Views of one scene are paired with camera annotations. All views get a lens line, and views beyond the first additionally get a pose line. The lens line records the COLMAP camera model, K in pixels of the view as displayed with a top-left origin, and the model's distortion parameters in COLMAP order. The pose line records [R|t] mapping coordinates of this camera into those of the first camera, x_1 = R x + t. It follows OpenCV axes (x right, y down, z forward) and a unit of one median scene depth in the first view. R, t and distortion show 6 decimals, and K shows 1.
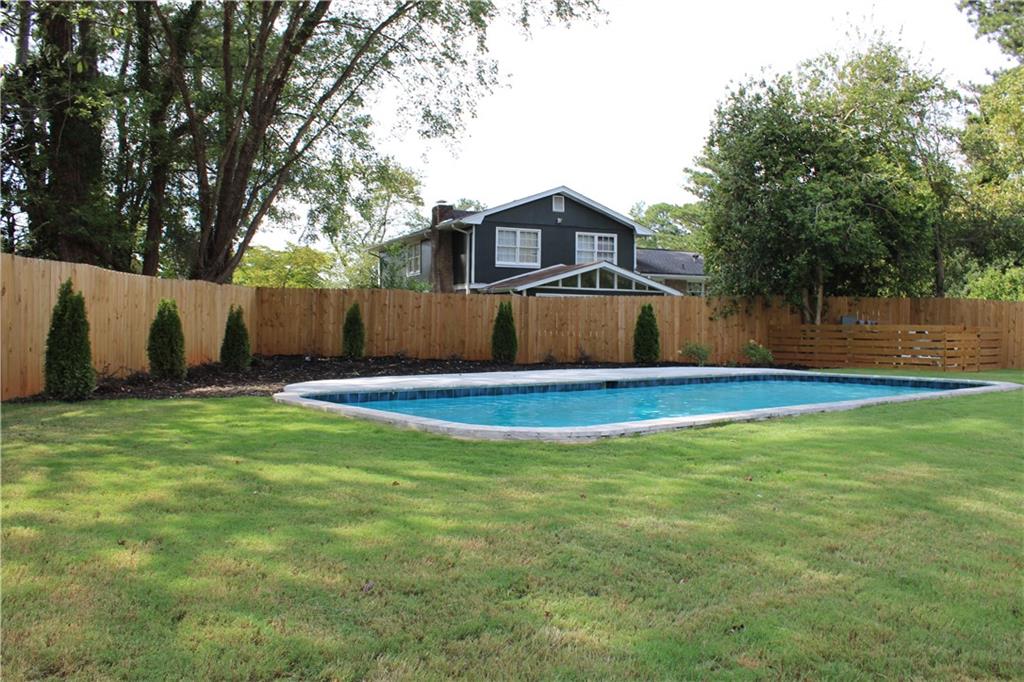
lens RADIAL K [[841.1, 0, 515.5], [0, 841.1, 335.5], [0, 0, 1]] dist [-0.166793, 0.150420]
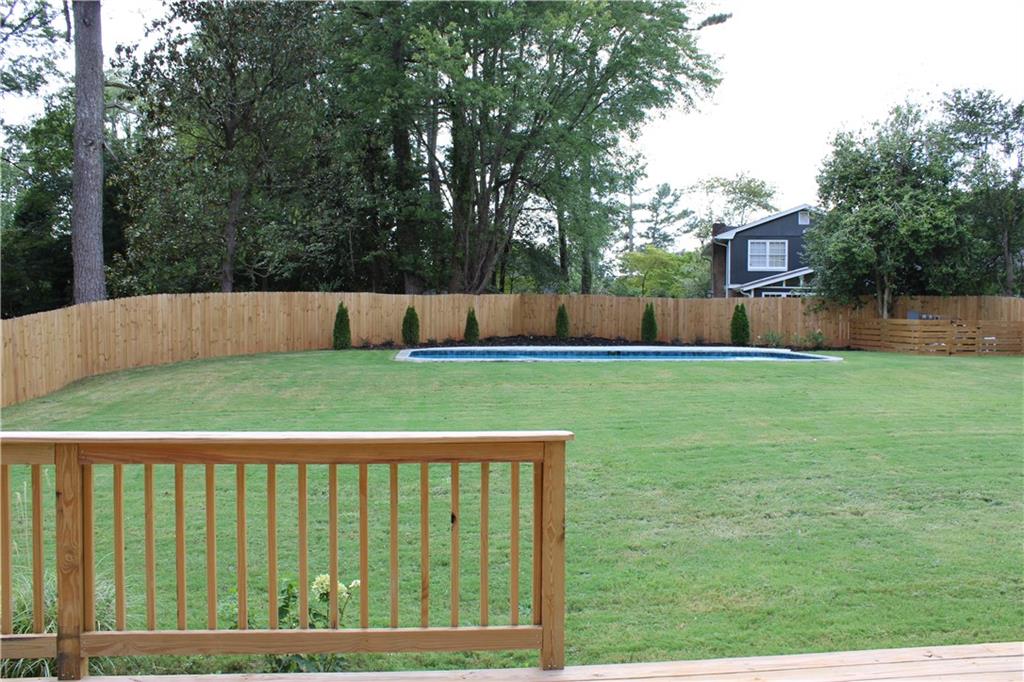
lens RADIAL K [[841.1, 0, 515.5], [0, 841.1, 335.5], [0, 0, 1]] dist [-0.166793, 0.150420]
pose [[0.823407, 0.015191, -0.567247, 0.559339], [-0.005839, 0.999815, 0.018300, -0.005899], [0.567421, -0.011756, 0.823344, -0.341146]]
